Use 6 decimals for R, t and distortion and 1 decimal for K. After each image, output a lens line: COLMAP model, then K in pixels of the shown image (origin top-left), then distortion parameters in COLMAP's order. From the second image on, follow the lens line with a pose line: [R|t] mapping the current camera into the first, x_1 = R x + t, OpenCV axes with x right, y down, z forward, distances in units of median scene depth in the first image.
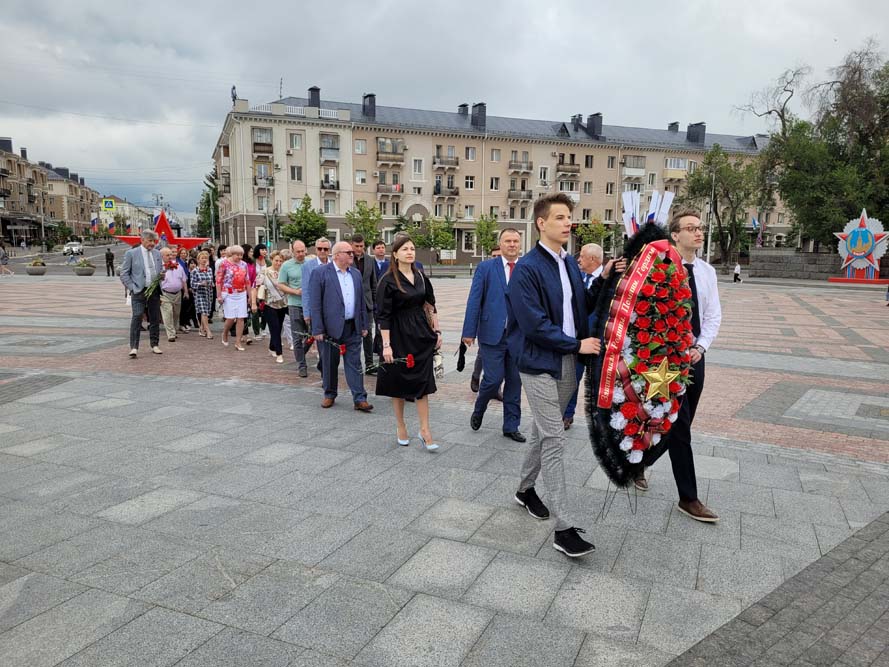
lens RADIAL K [[672.5, 0, 453.9], [0, 672.5, 328.2], [0, 0, 1]] dist [0.062125, -0.052112]
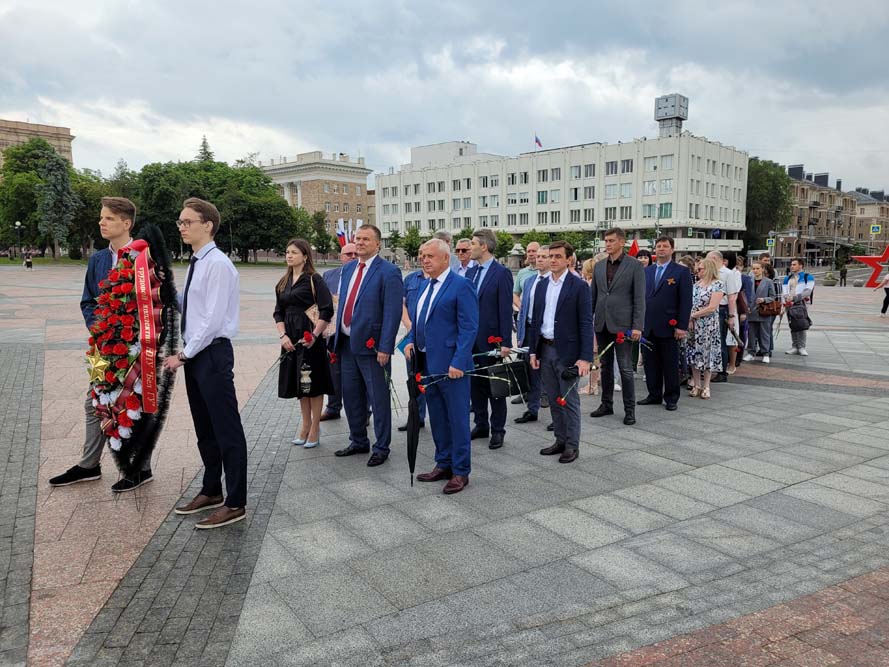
lens RADIAL K [[672.5, 0, 439.8], [0, 672.5, 343.3], [0, 0, 1]] dist [0.062125, -0.052112]
pose [[0.456527, 0.092292, -0.884910, 0.183170], [-0.098351, 0.993745, 0.052904, 0.023715], [0.884257, 0.062880, 0.462748, -0.180045]]
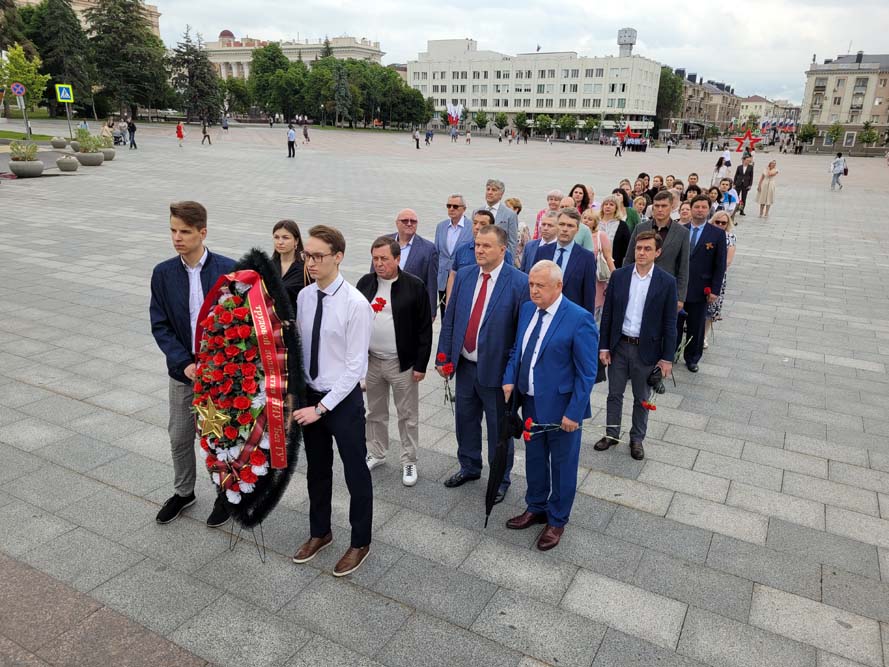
lens RADIAL K [[672.5, 0, 440.3], [0, 672.5, 336.8], [0, 0, 1]] dist [0.062125, -0.052112]
pose [[0.640104, 0.234835, -0.731518, 0.585446], [-0.112102, 0.970499, 0.213460, 0.119889], [0.760066, -0.054632, 0.647546, -1.066588]]
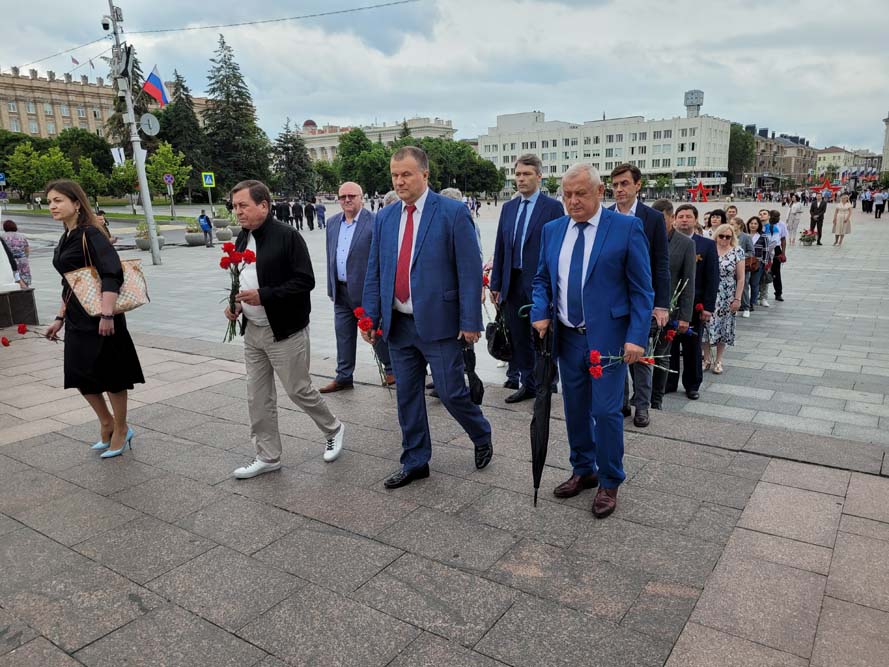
lens RADIAL K [[672.5, 0, 437.2], [0, 672.5, 339.9], [0, 0, 1]] dist [0.062125, -0.052112]
pose [[0.558970, 0.146430, -0.816156, 0.612349], [-0.066958, 0.989040, 0.131590, 0.130731], [0.826480, -0.018906, 0.562648, -1.109337]]
